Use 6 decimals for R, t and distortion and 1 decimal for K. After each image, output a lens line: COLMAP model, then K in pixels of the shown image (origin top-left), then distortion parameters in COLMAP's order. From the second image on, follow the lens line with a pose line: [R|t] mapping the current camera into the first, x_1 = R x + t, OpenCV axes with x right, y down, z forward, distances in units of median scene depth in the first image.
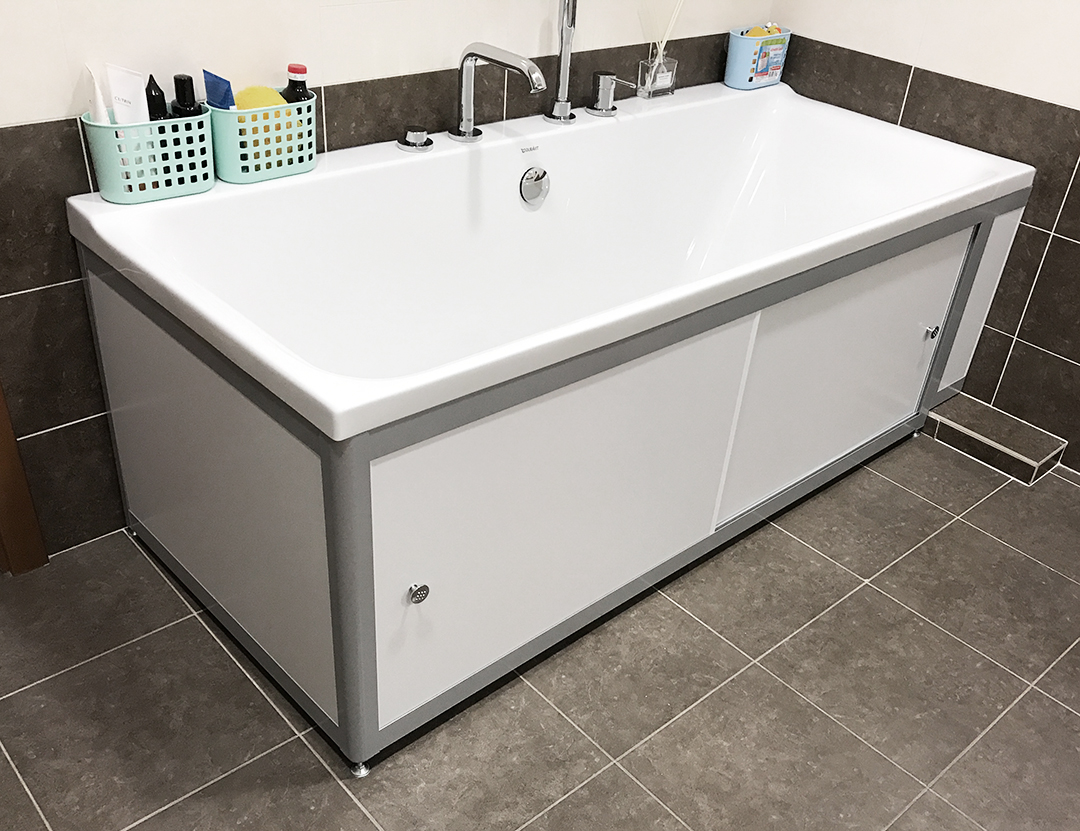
lens RADIAL K [[1031.3, 0, 569.1], [0, 1031.3, 468.5], [0, 0, 1]] dist [0.008476, -0.001686]
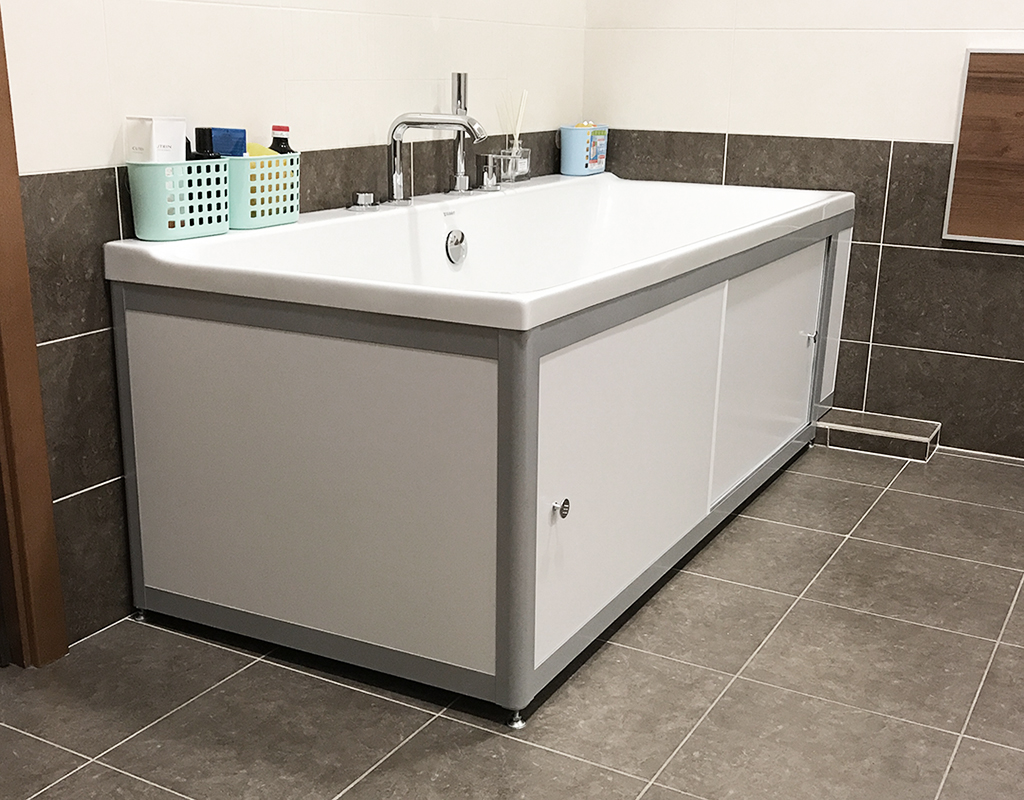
lens RADIAL K [[1197.0, 0, 511.7], [0, 1197.0, 445.1], [0, 0, 1]] dist [0.119541, -0.374896]
pose [[0.948955, -0.156274, 0.273975, -0.394767], [0.225151, 0.943938, -0.241428, 0.260367], [-0.220887, 0.290790, 0.930941, -0.120811]]
